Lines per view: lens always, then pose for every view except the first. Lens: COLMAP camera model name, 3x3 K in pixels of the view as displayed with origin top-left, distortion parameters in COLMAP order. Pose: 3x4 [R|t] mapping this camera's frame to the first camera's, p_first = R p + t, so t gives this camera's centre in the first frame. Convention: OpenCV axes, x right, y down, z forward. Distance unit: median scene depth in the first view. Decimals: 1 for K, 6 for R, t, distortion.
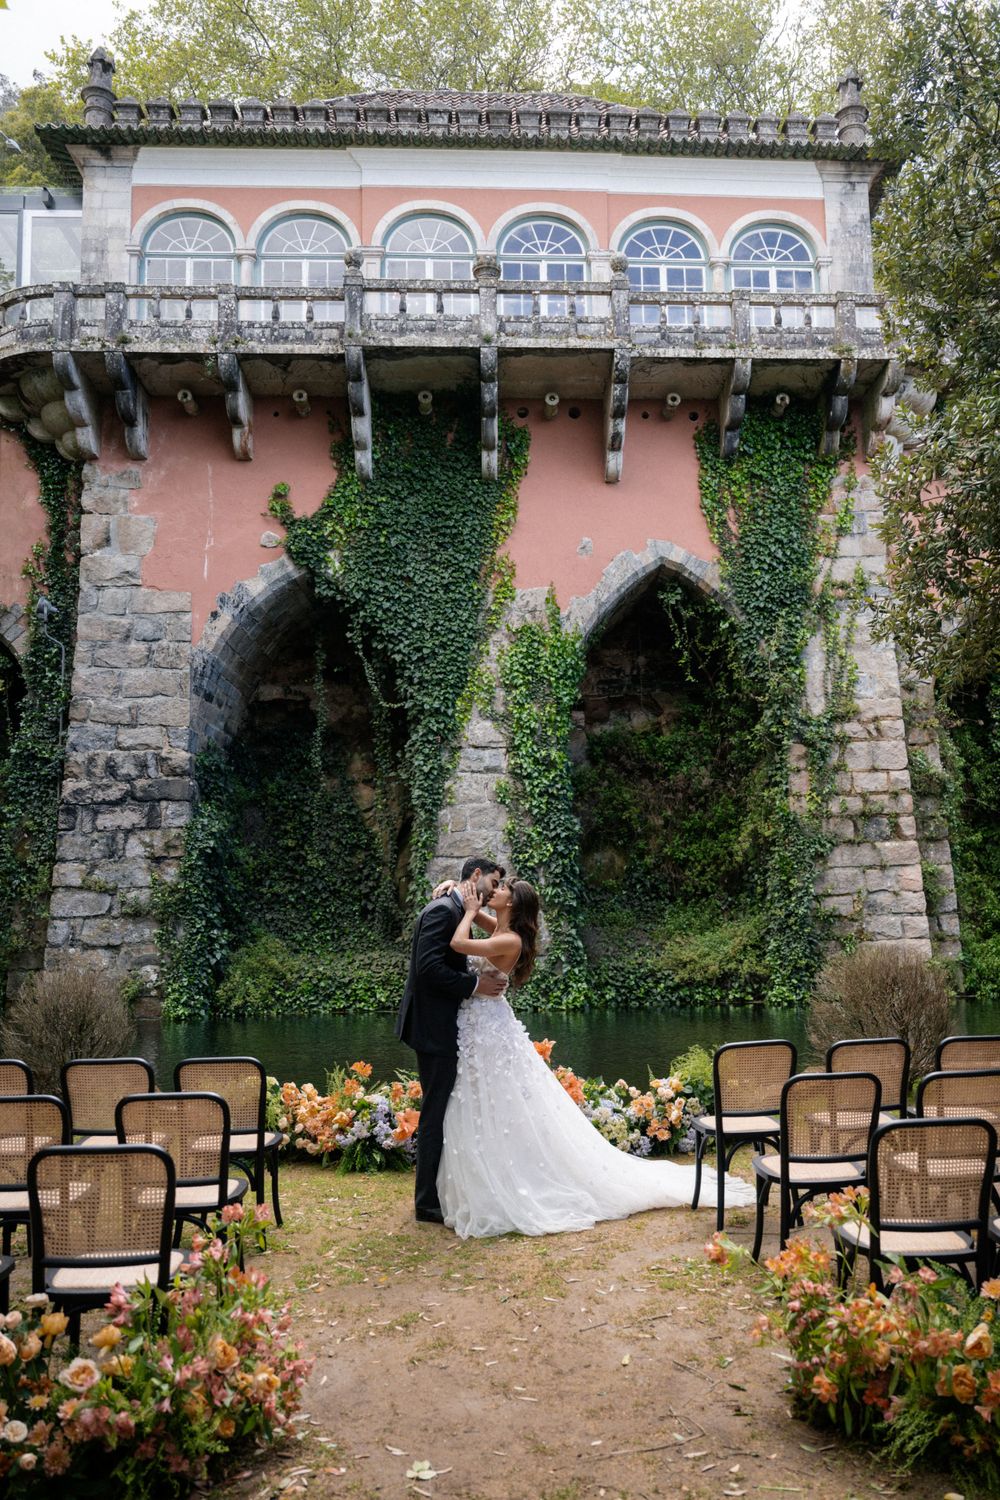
lens RADIAL K [[1067.5, 0, 547.6], [0, 1067.5, 797.2], [0, 0, 1]] dist [-0.005396, 0.003220]
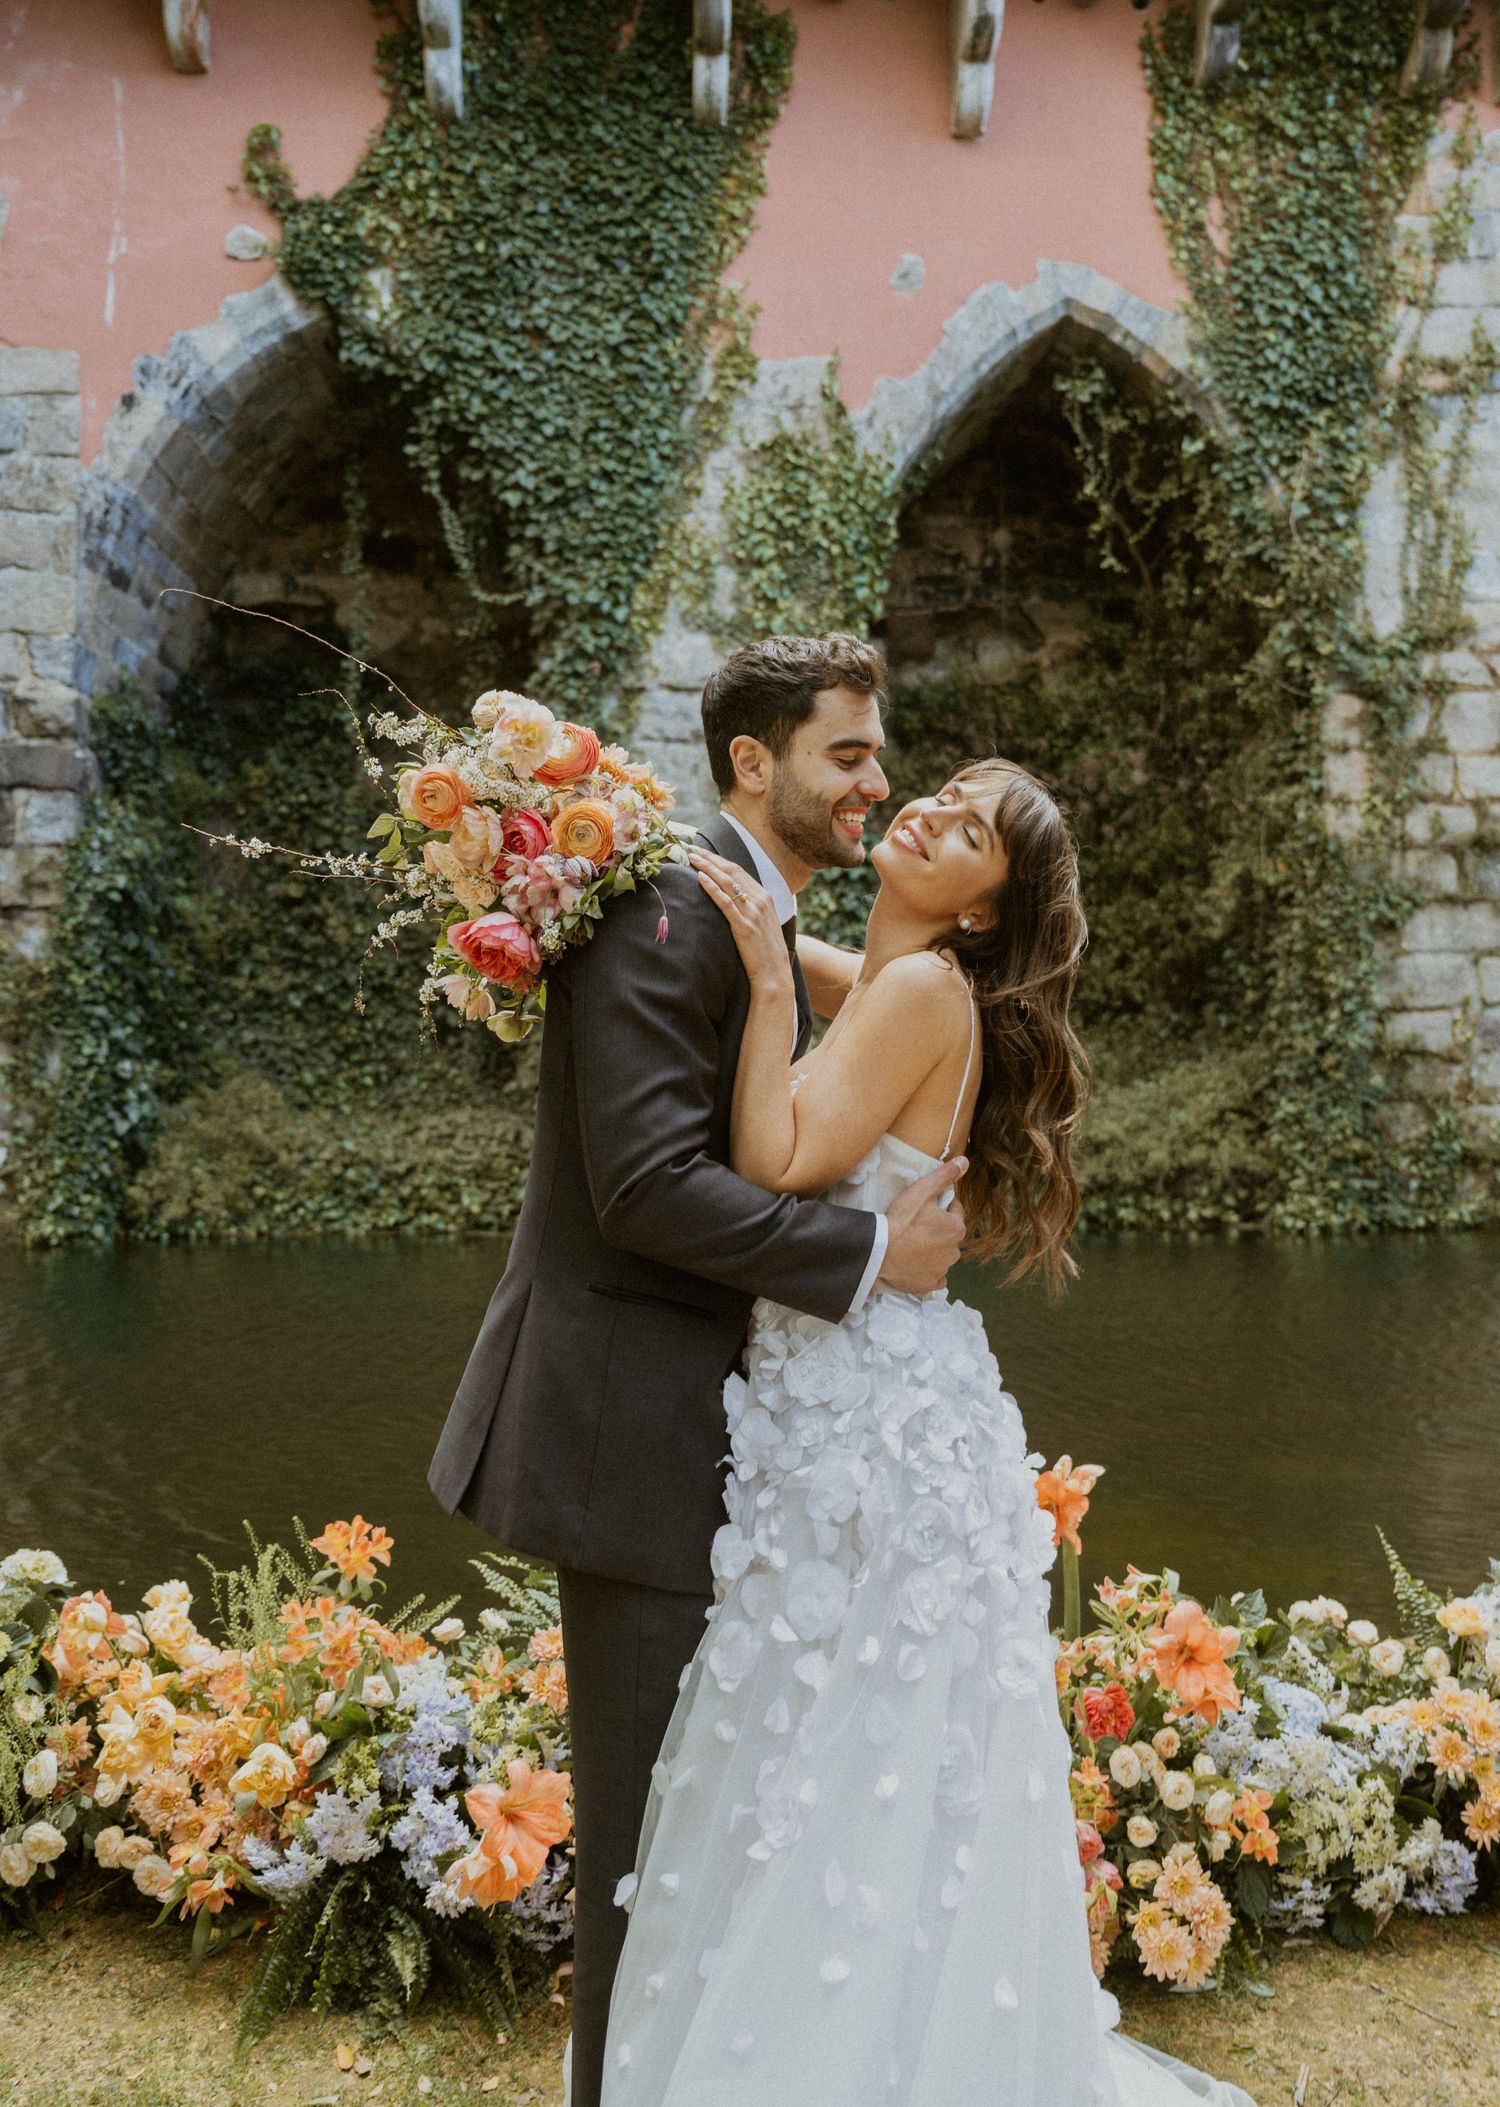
lens RADIAL K [[1686.1, 0, 741.0], [0, 1686.1, 976.8], [0, 0, 1]] dist [-0.009912, -0.001755]
pose [[0.999863, 0.015979, -0.004291, -0.032076], [-0.015683, 0.997958, 0.061920, 0.034545], [0.005272, -0.061844, 0.998072, 0.238549]]
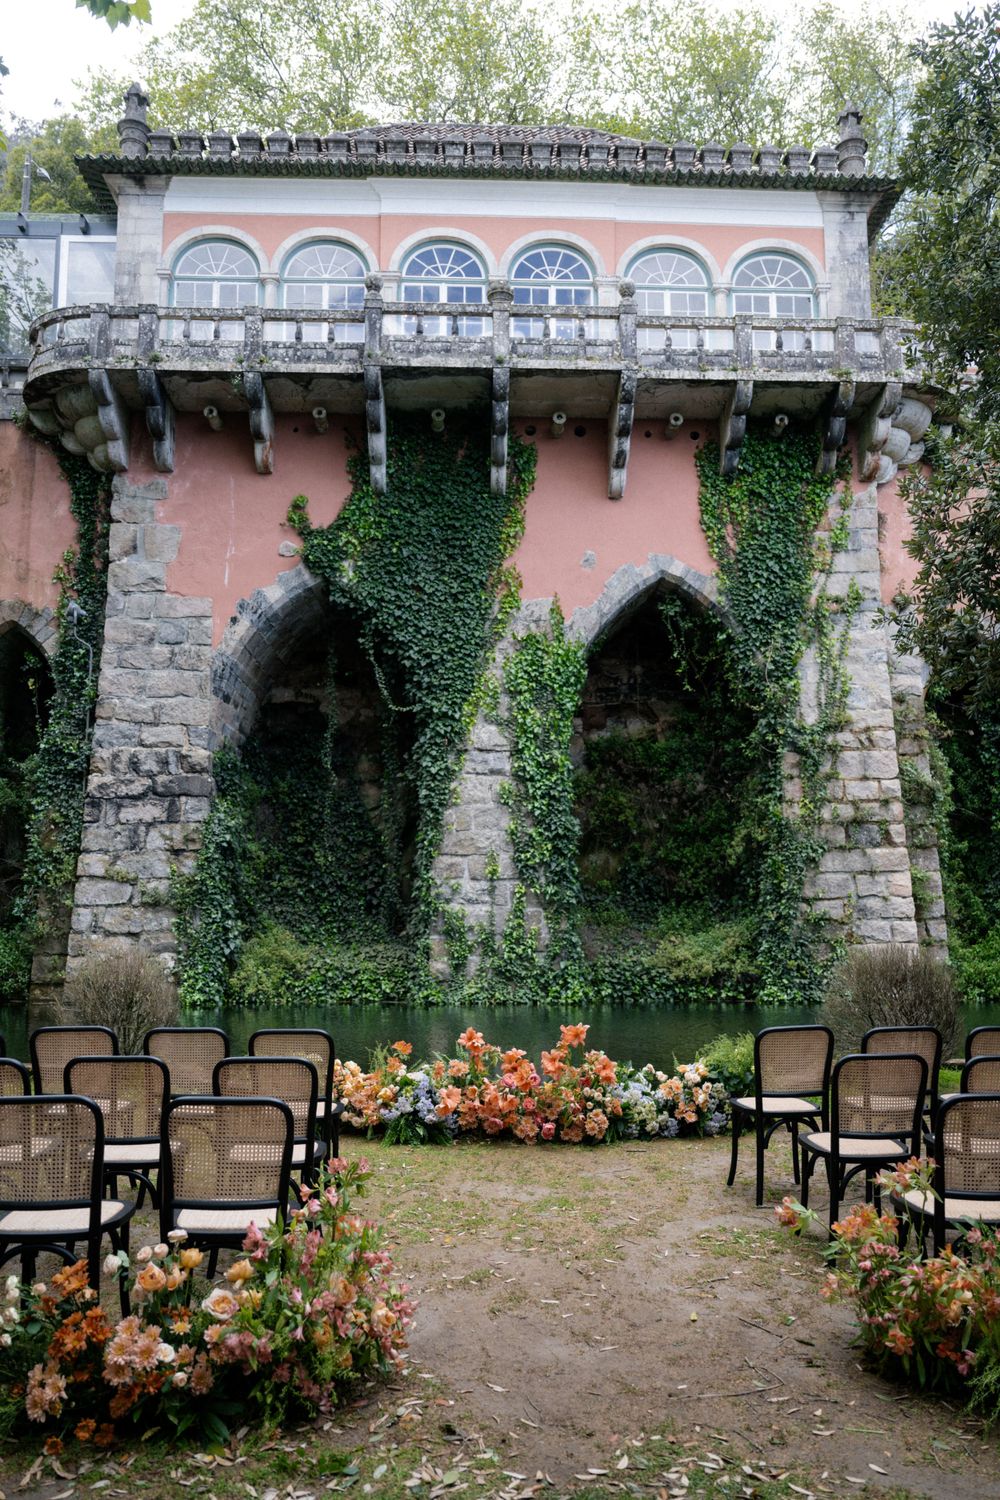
lens RADIAL K [[1034.9, 0, 499.2], [0, 1034.9, 793.4], [0, 0, 1]] dist [-0.005991, 0.004876]
pose [[0.999530, 0.017544, -0.025131, -0.023198], [-0.017779, 0.999800, -0.009178, 0.004366], [0.024965, 0.009621, 0.999642, -0.009007]]
